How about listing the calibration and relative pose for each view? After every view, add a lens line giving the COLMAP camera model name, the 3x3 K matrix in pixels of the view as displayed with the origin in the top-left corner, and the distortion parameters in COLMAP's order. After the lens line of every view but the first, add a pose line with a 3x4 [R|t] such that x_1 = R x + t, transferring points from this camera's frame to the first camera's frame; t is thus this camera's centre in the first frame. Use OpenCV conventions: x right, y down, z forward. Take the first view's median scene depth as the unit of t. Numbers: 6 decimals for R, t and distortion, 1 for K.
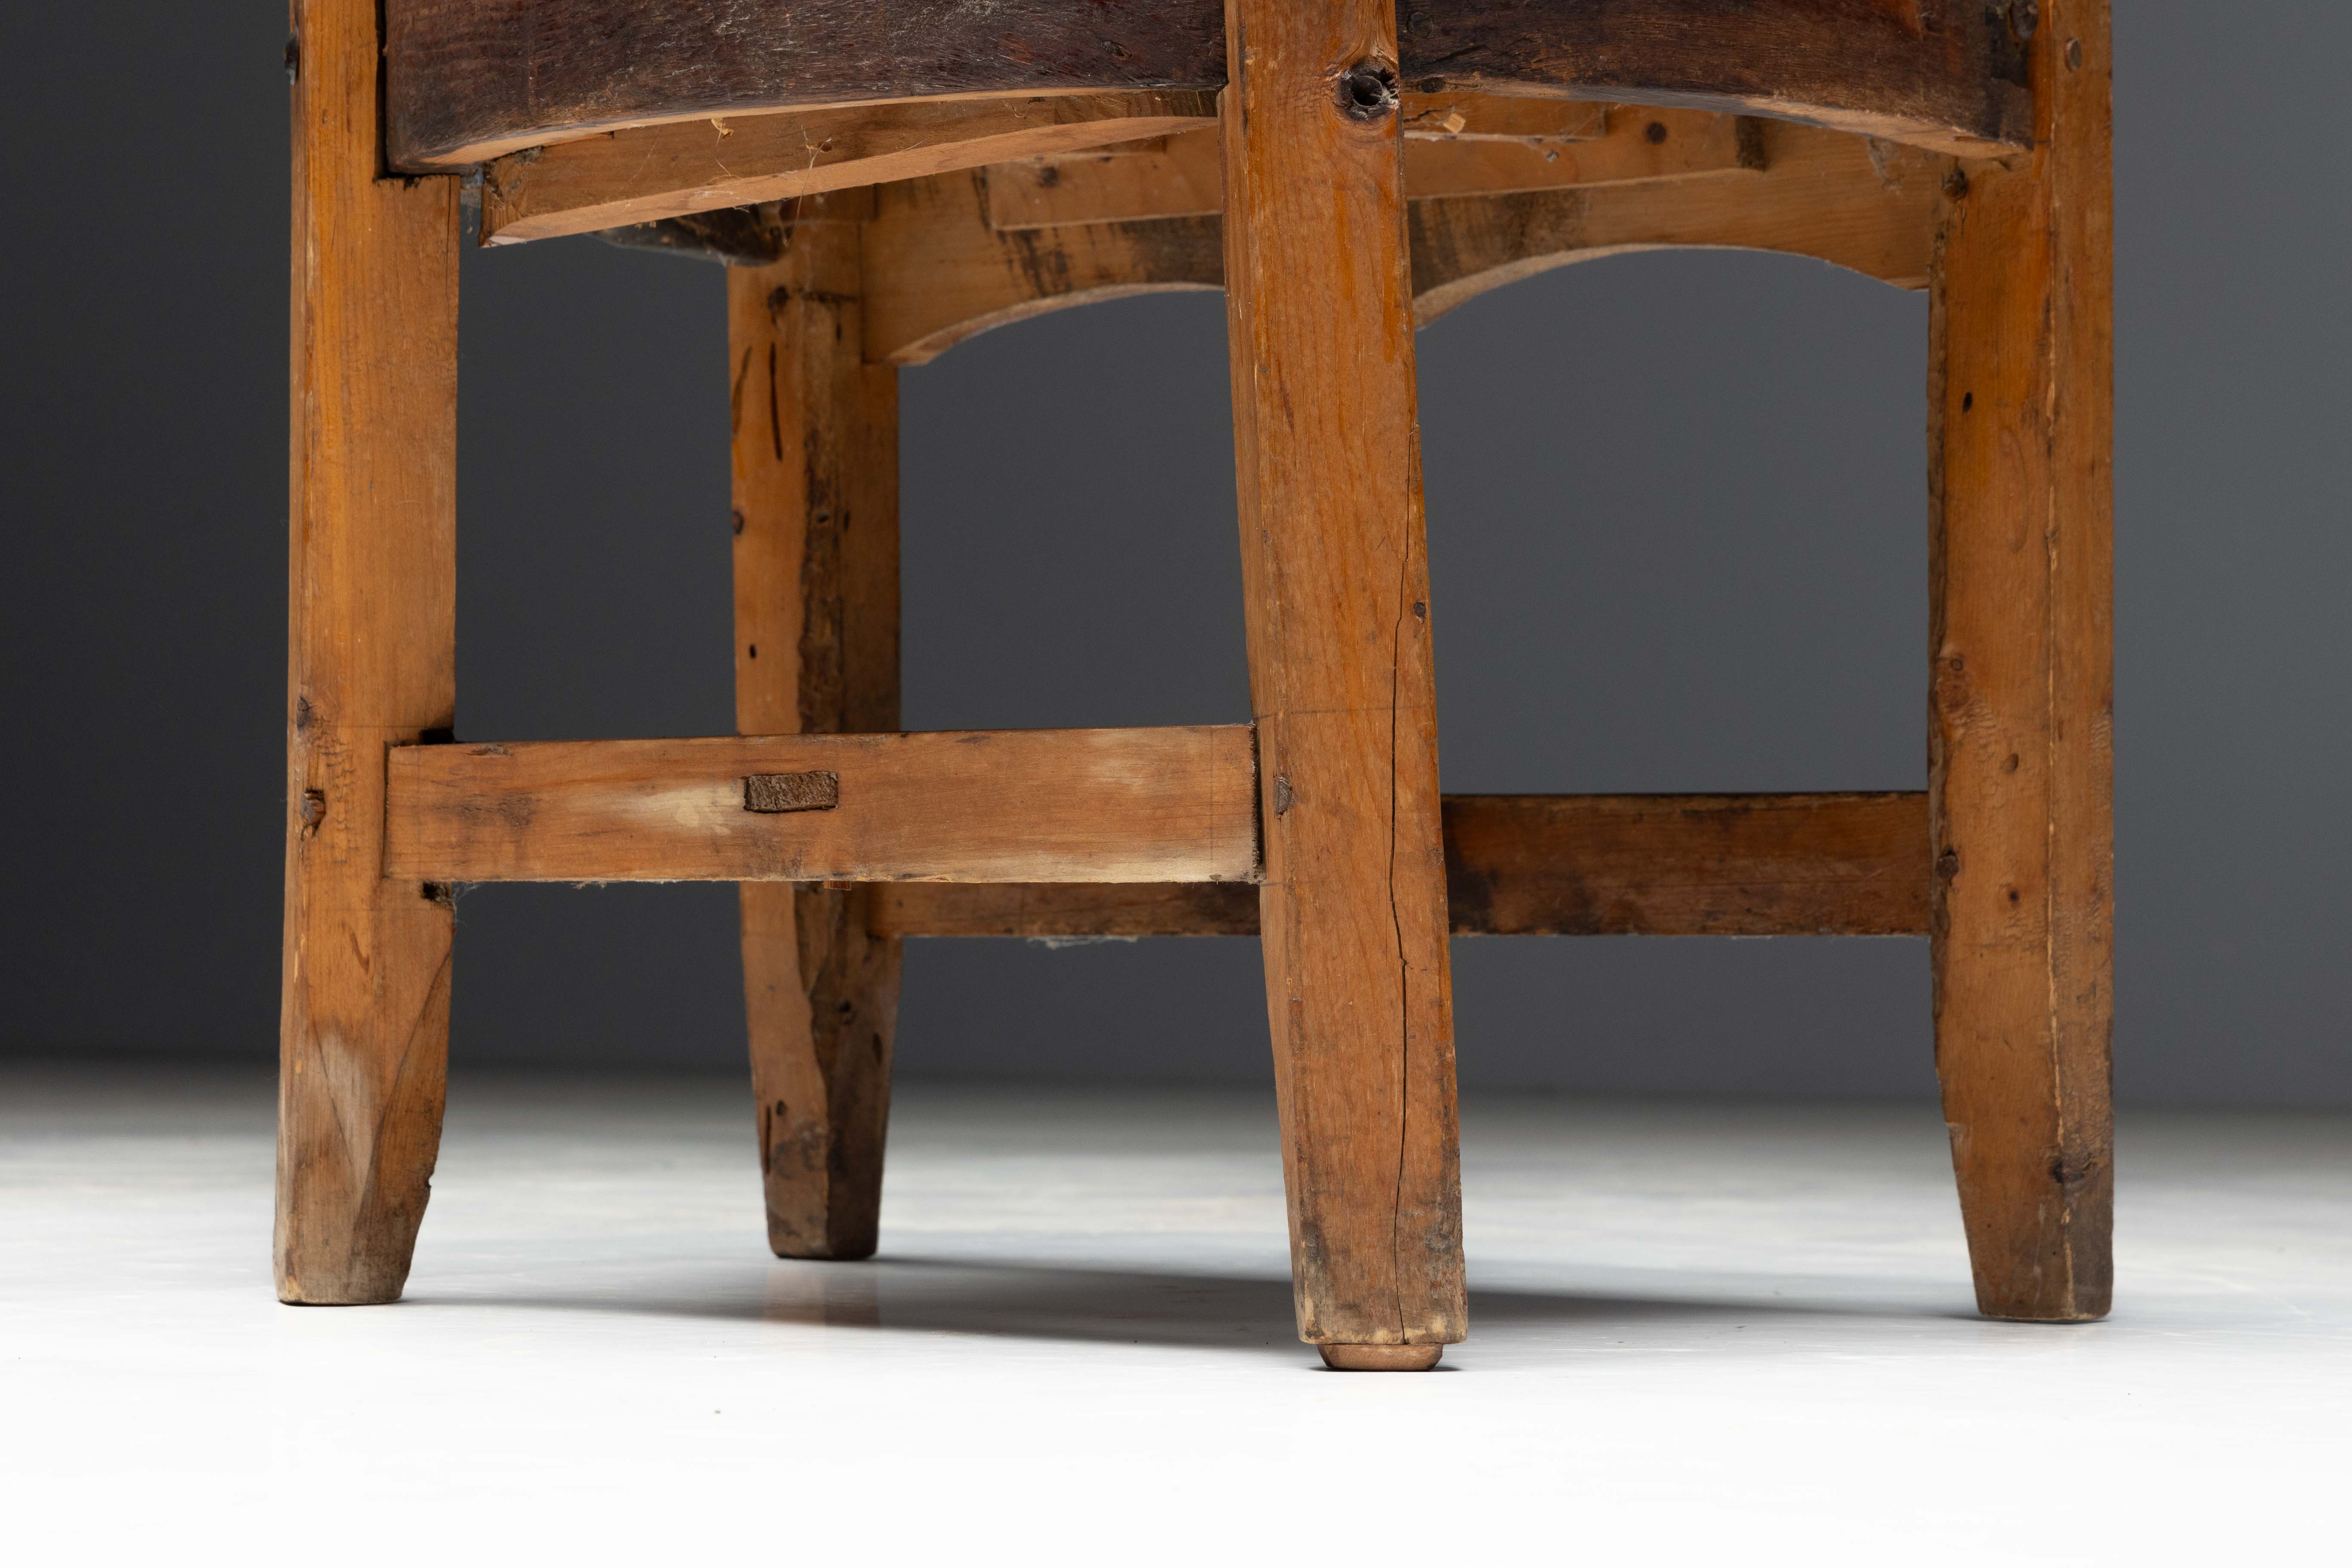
lens RADIAL K [[5616.3, 0, 1169.8], [0, 5616.3, 778.8], [0, 0, 1]] dist [-0.015502, 0.000000]
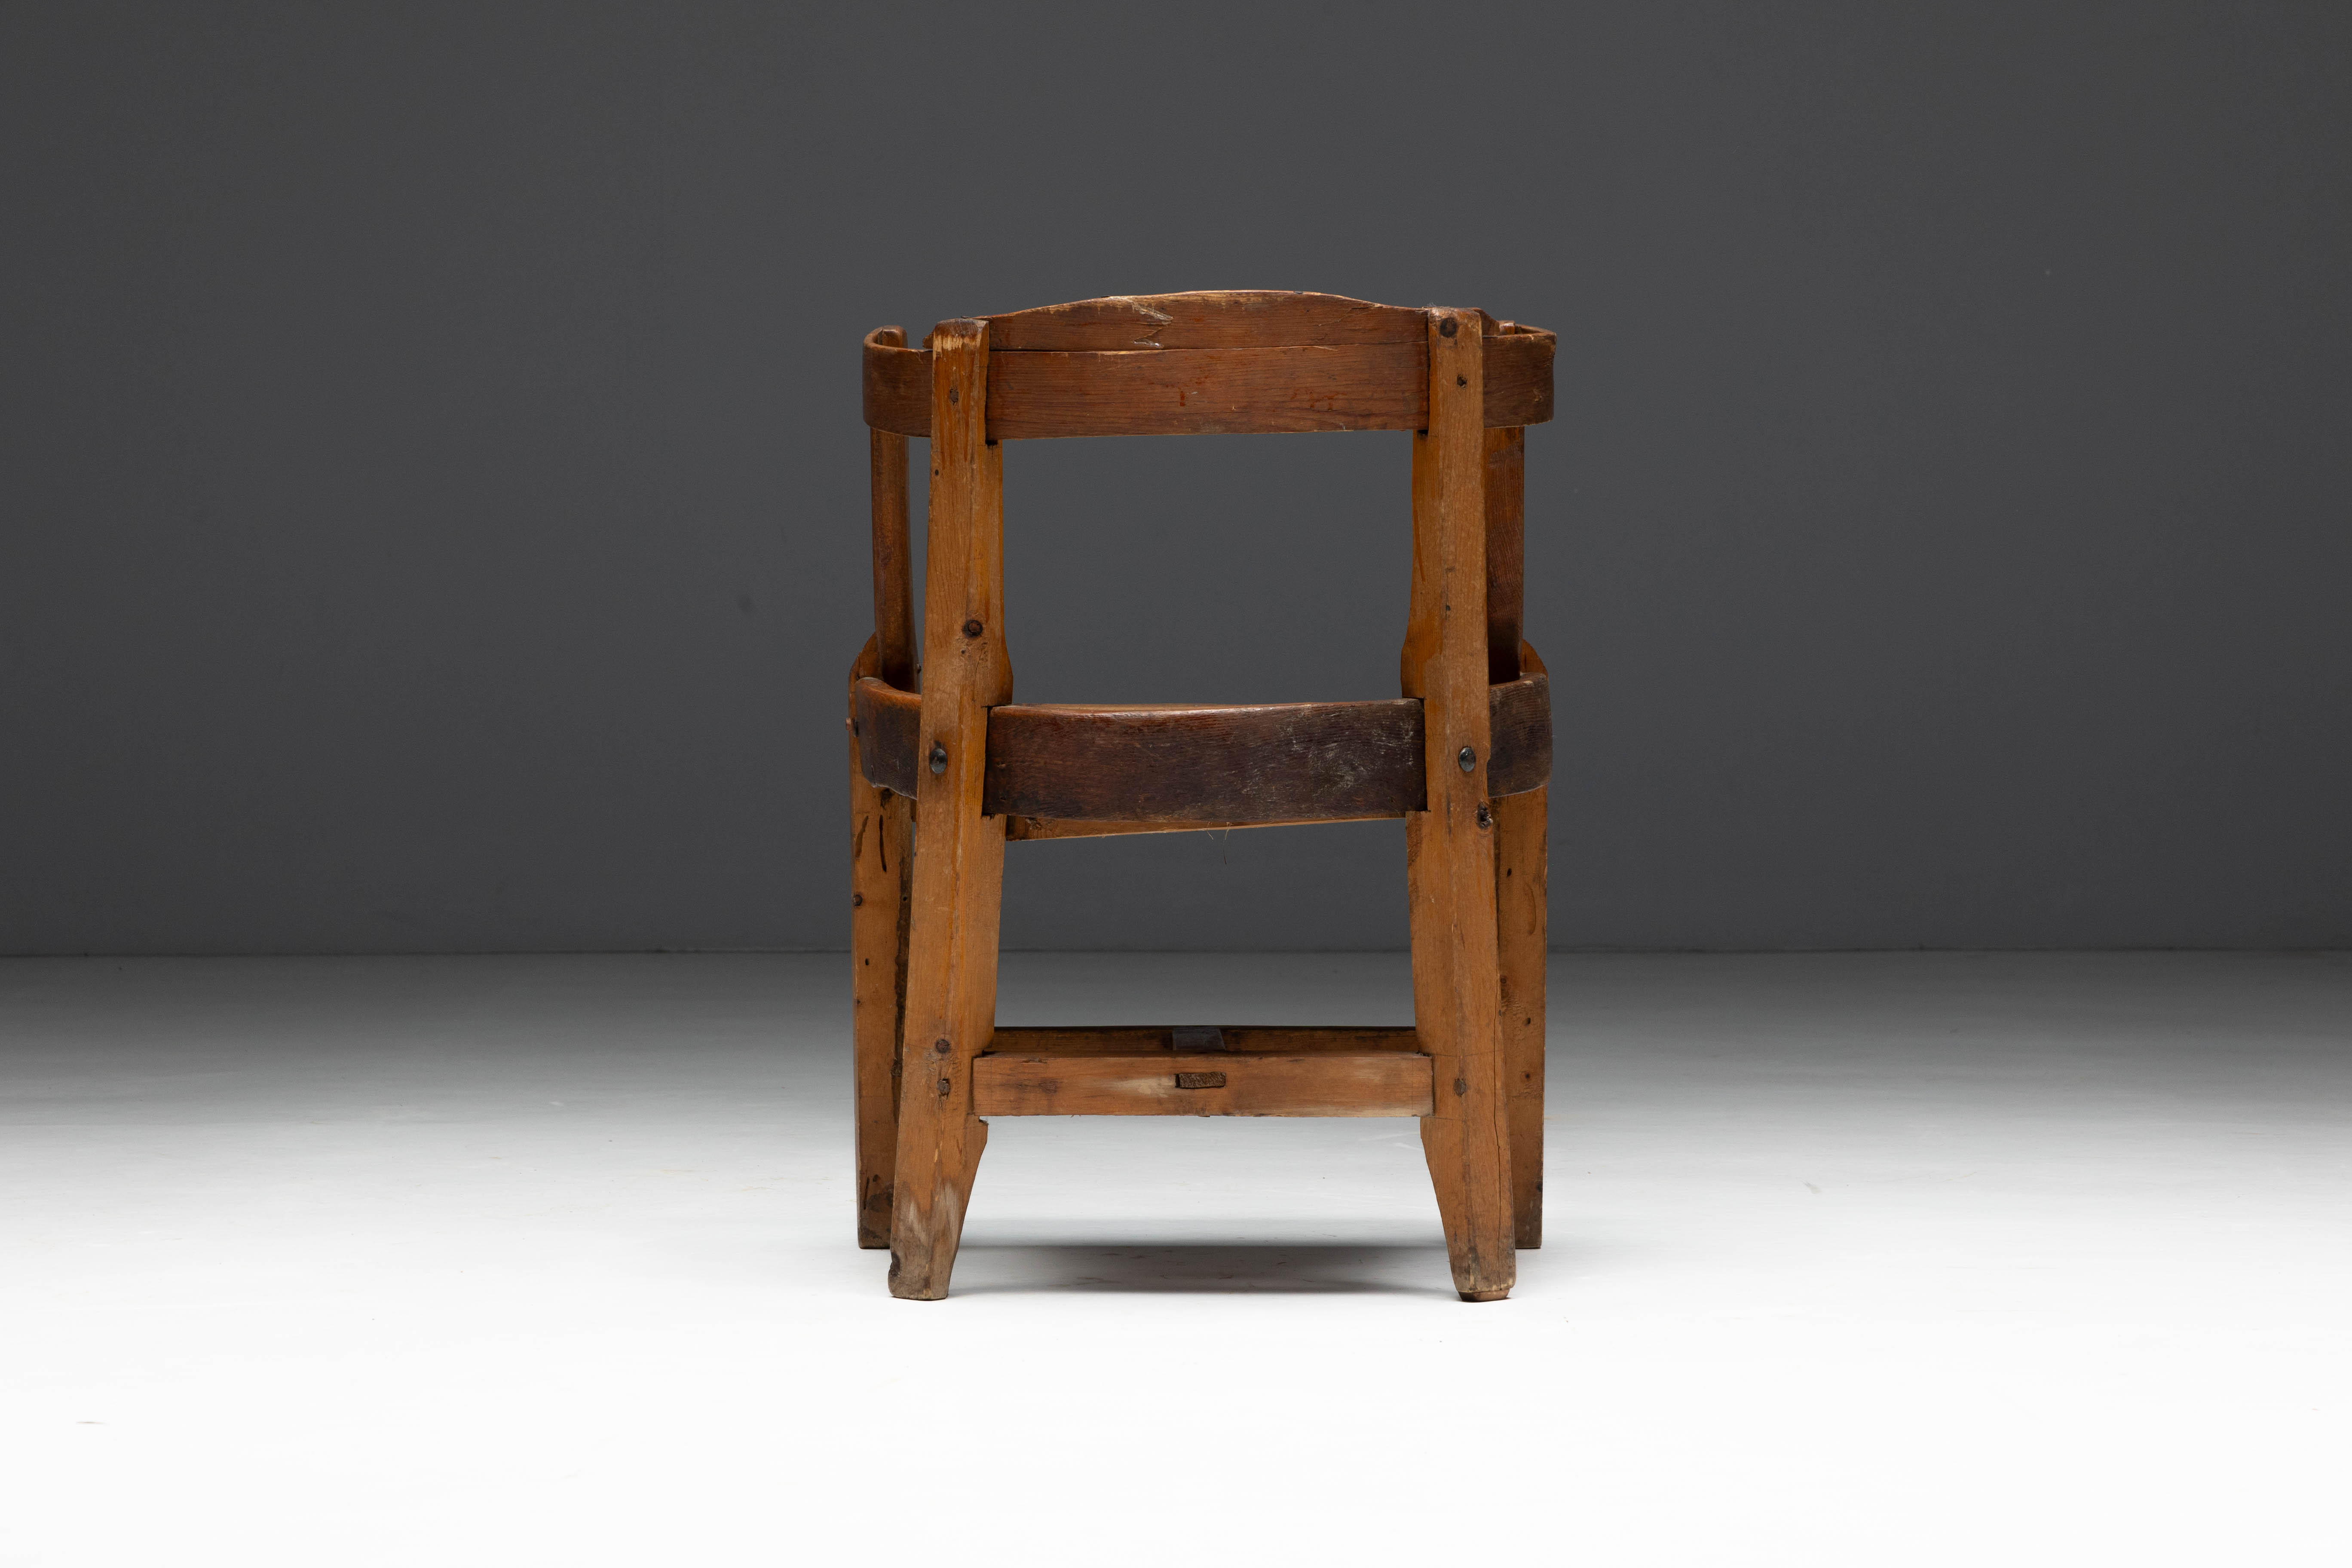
lens RADIAL K [[7647.3, 0, 1171.6], [0, 7647.3, 794.6], [0, 0, 1]] dist [0.214955, 0.000000]
pose [[0.818004, -0.044557, 0.573484, -2.019400], [-0.010045, 0.995737, 0.091692, -0.434714], [-0.575124, -0.080765, 0.814070, -1.725589]]
